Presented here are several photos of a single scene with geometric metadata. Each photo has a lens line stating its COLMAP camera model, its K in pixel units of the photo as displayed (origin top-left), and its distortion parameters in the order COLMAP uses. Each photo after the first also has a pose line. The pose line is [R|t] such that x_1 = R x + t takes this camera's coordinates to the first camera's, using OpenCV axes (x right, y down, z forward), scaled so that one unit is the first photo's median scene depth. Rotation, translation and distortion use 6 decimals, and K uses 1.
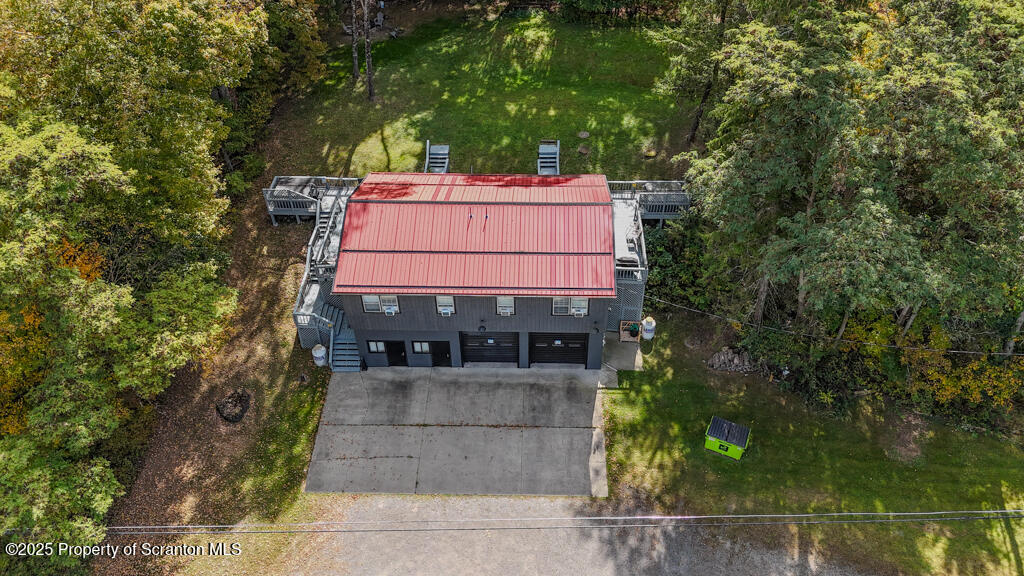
lens RADIAL K [[736.9, 0, 513.4], [0, 736.9, 291.0], [0, 0, 1]] dist [0.040519, -0.022984]
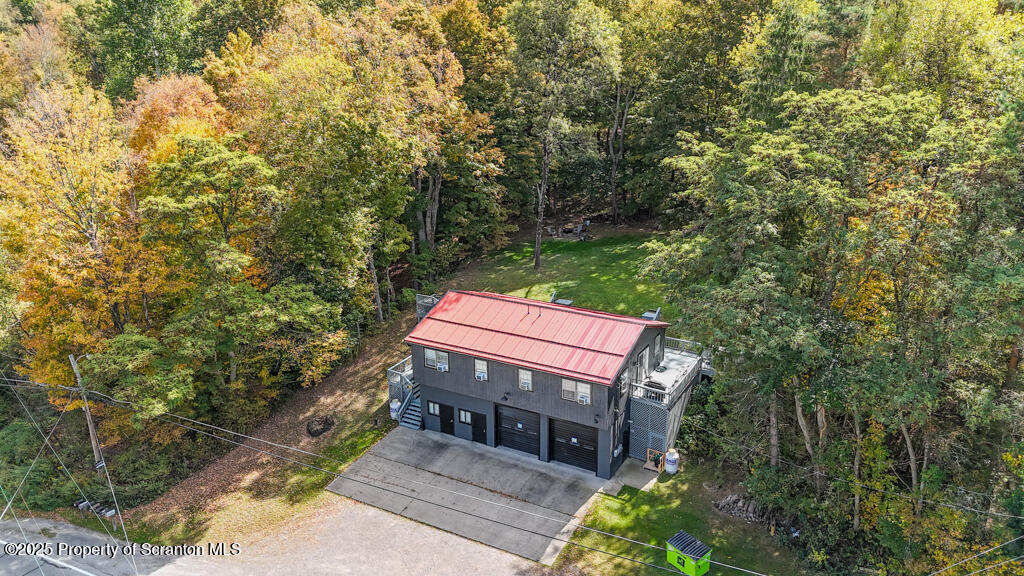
lens RADIAL K [[736.9, 0, 511.4], [0, 736.9, 287.3], [0, 0, 1]] dist [0.040519, -0.022984]
pose [[0.888942, 0.148021, -0.433442, 0.413084], [-0.313108, 0.887073, -0.339212, 0.266029], [0.334284, 0.437254, 0.834903, -0.037055]]
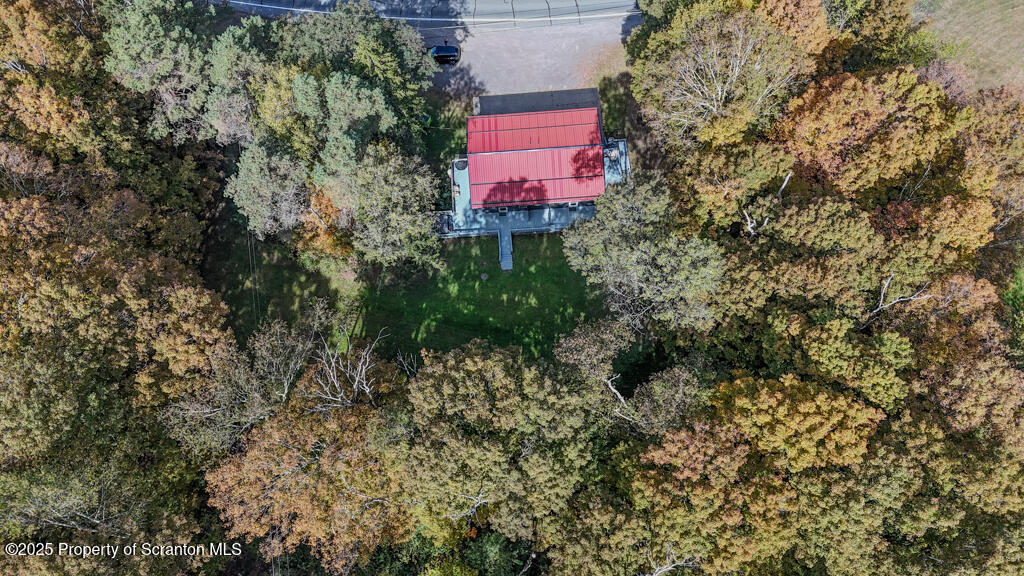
lens RADIAL K [[736.9, 0, 512.8], [0, 736.9, 287.6], [0, 0, 1]] dist [0.040519, -0.022984]
pose [[-0.992746, 0.114137, 0.037785, -0.027047], [-0.018005, -0.451870, 0.891902, -1.986671], [0.118873, 0.884752, 0.450647, 0.417447]]
